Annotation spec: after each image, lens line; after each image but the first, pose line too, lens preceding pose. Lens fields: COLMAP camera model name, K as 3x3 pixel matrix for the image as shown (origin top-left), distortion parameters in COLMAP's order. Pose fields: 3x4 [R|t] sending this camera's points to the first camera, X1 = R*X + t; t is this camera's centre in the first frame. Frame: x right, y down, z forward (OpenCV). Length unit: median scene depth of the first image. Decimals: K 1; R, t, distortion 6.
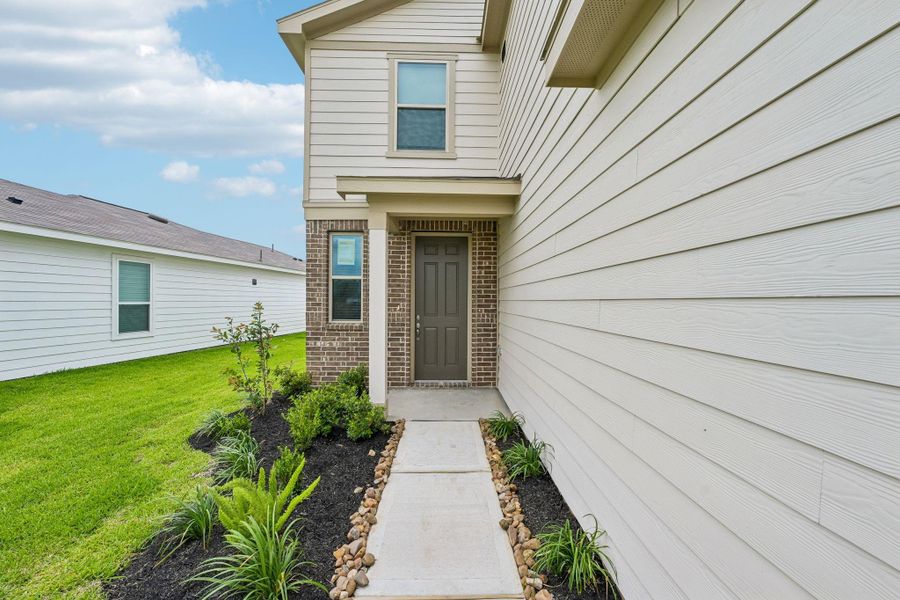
lens RADIAL K [[426.4, 0, 446.7], [0, 426.4, 298.9], [0, 0, 1]] dist [-0.006988, 0.000998]
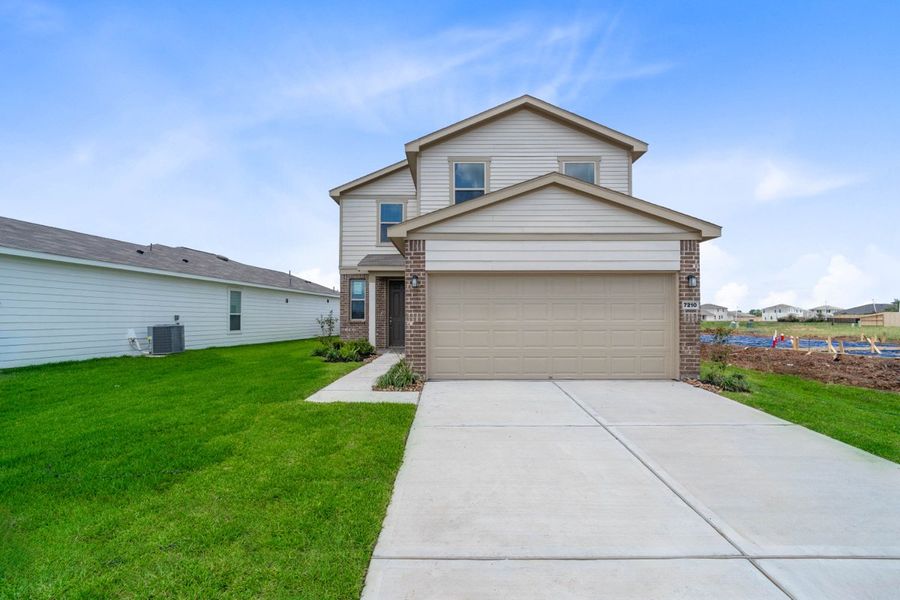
lens RADIAL K [[500.8, 0, 450.0], [0, 500.8, 300.0], [0, 0, 1]] dist [-0.003193, 0.000466]
pose [[0.999947, -0.008145, -0.006369, 0.259274], [0.007915, 0.999347, -0.035268, 0.047199], [0.006652, 0.035216, 0.999358, -1.596561]]
